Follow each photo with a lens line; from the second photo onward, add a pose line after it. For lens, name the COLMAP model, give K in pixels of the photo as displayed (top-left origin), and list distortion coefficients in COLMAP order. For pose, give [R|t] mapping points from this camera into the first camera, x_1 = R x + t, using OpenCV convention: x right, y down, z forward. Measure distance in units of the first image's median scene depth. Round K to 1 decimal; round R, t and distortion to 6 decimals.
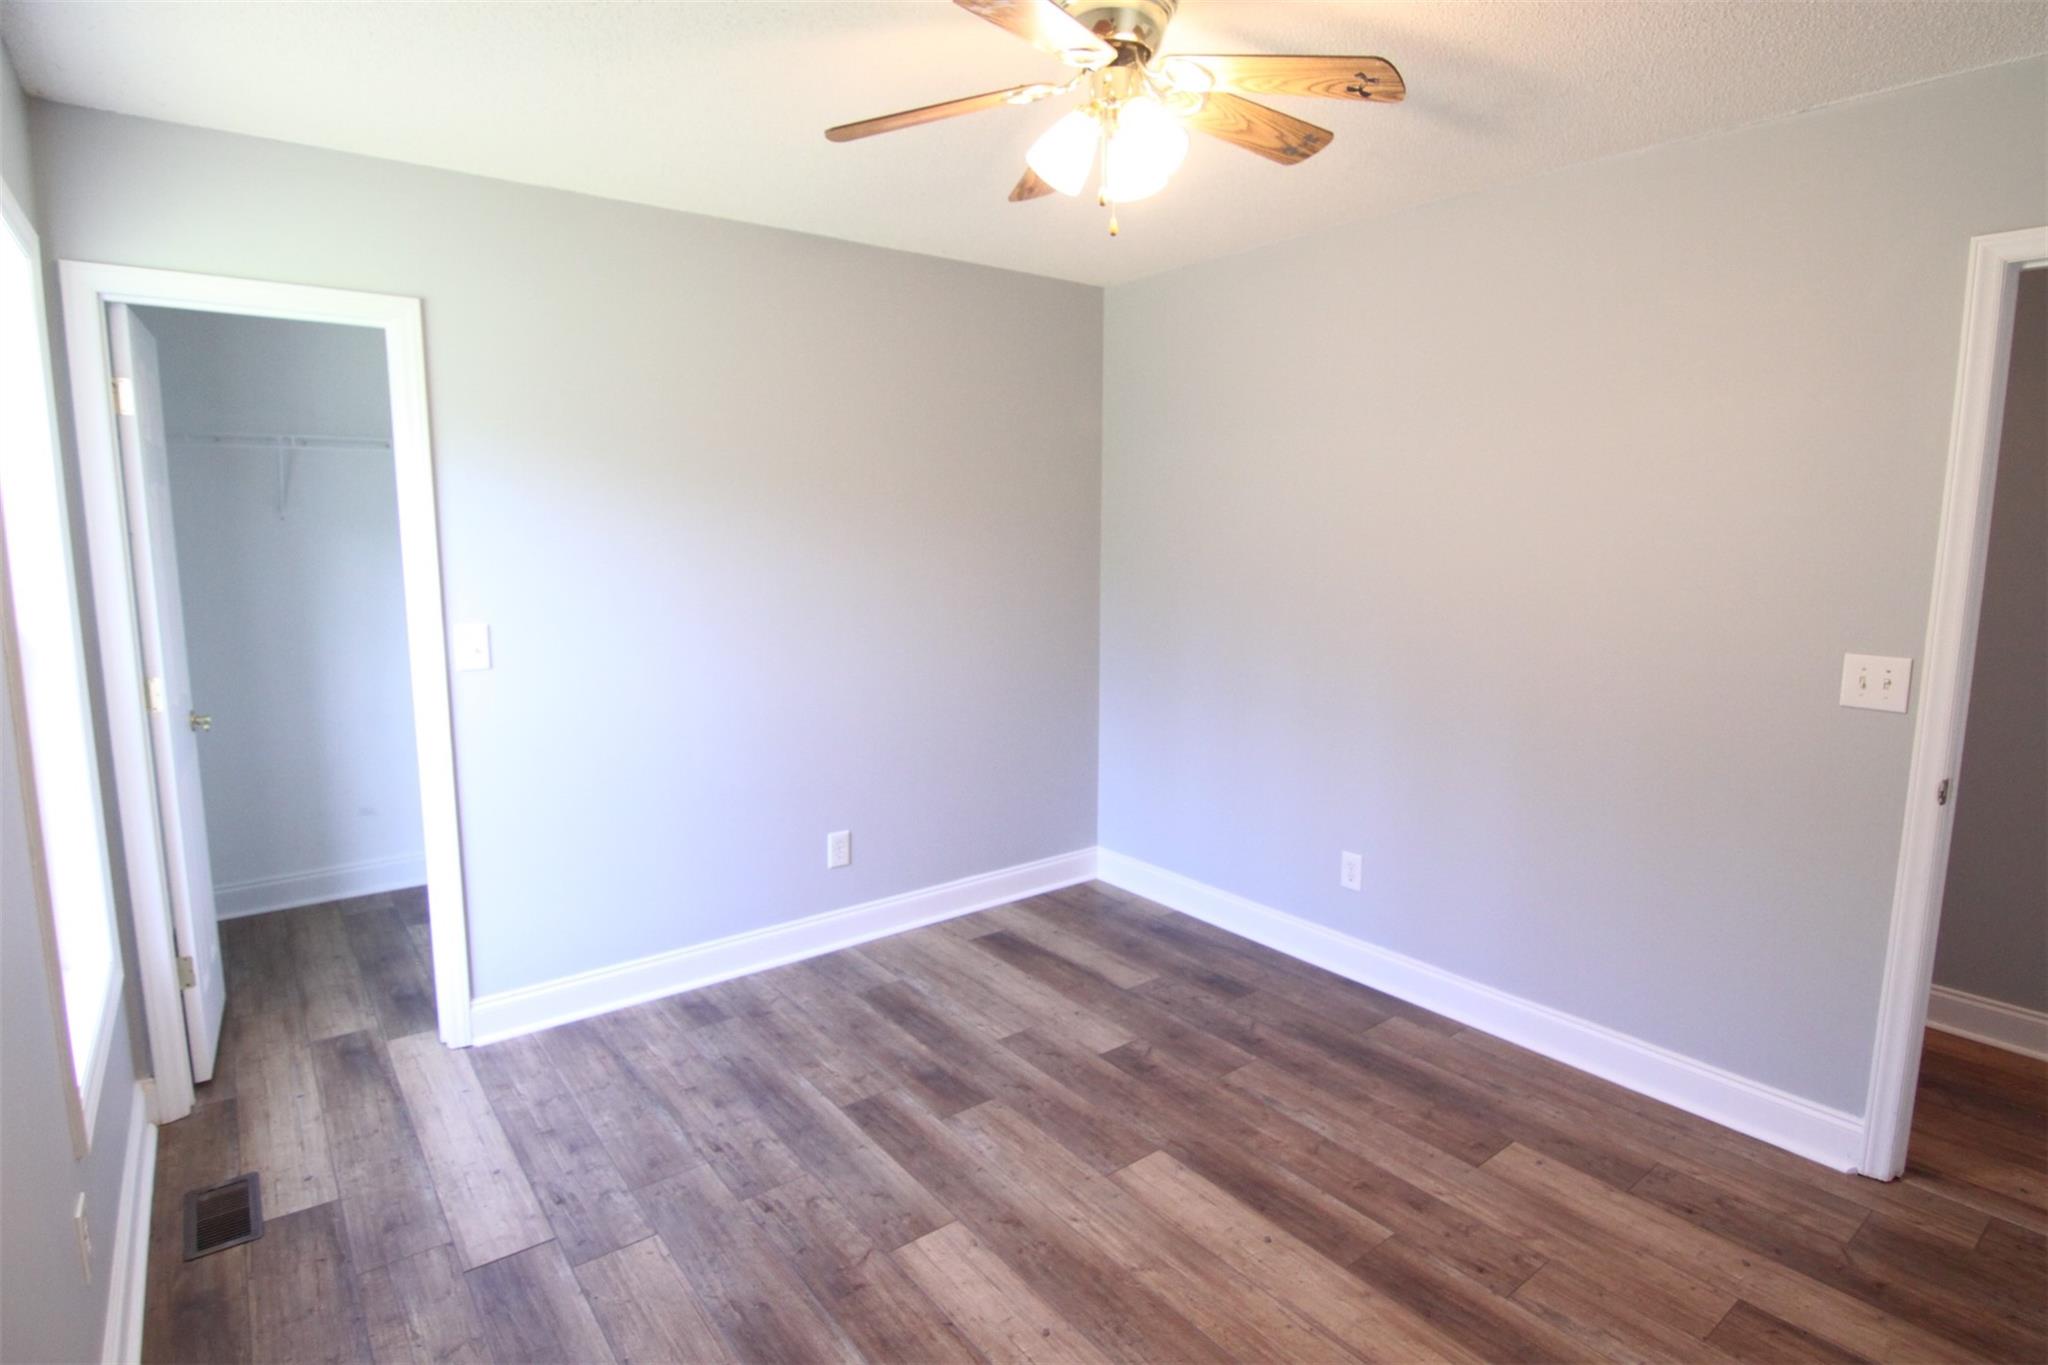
lens RADIAL K [[1053.9, 0, 1025.5], [0, 1053.9, 665.4], [0, 0, 1]] dist [-0.003394, -0.015055]
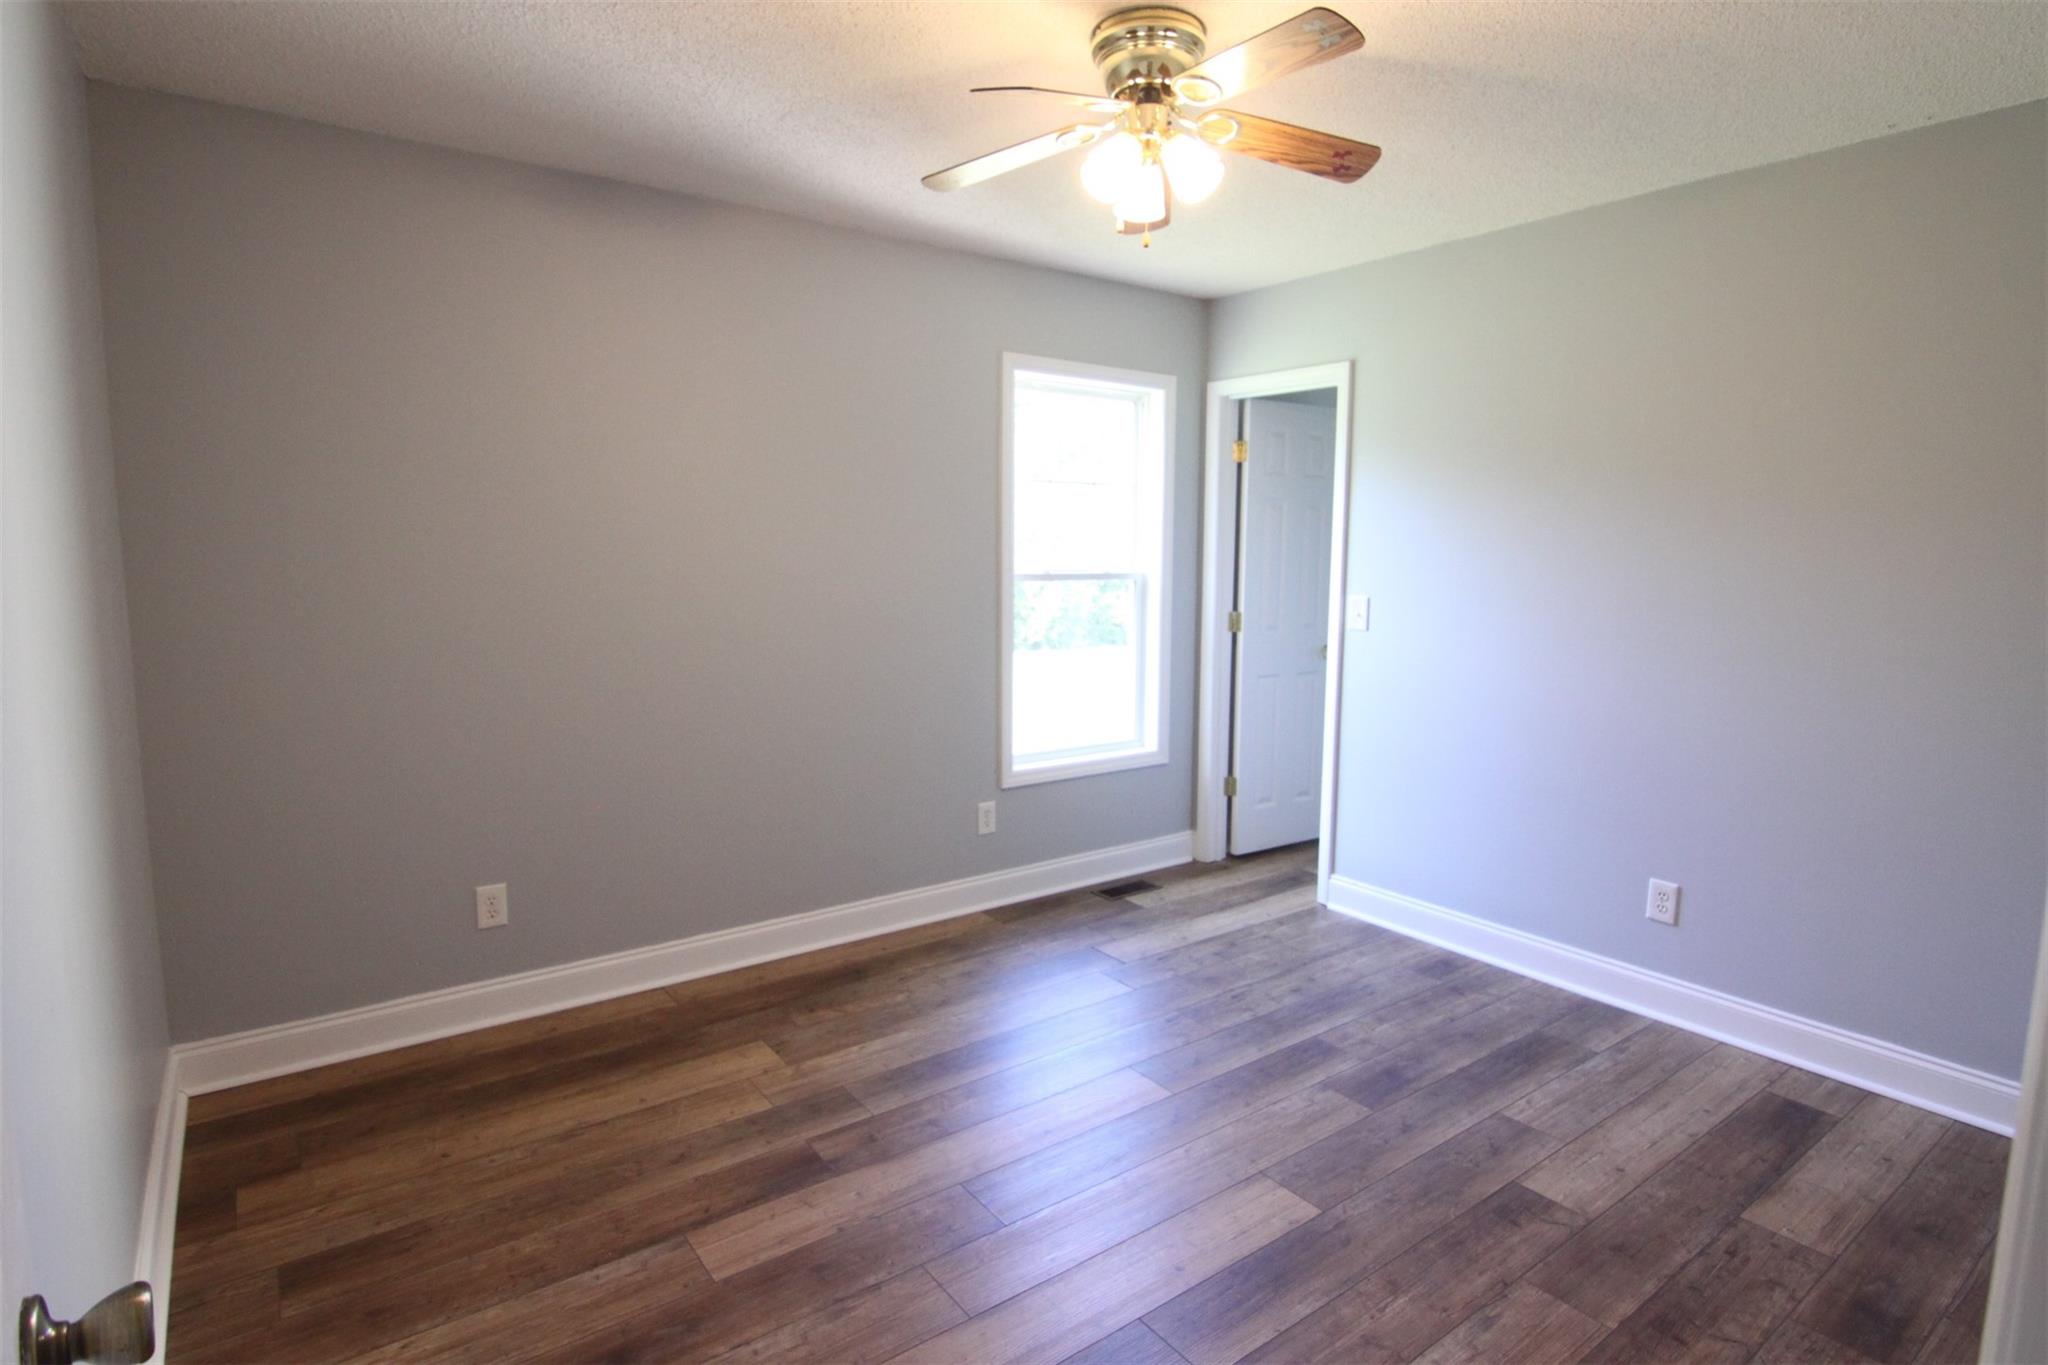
lens RADIAL K [[1054.1, 0, 1028.6], [0, 1054.1, 667.2], [0, 0, 1]] dist [-0.002899, -0.013789]
pose [[-0.021603, 0.117827, -0.992799, 0.809175], [-0.137593, 0.983231, 0.119686, -0.052324], [0.990253, 0.139188, -0.005029, 0.587798]]
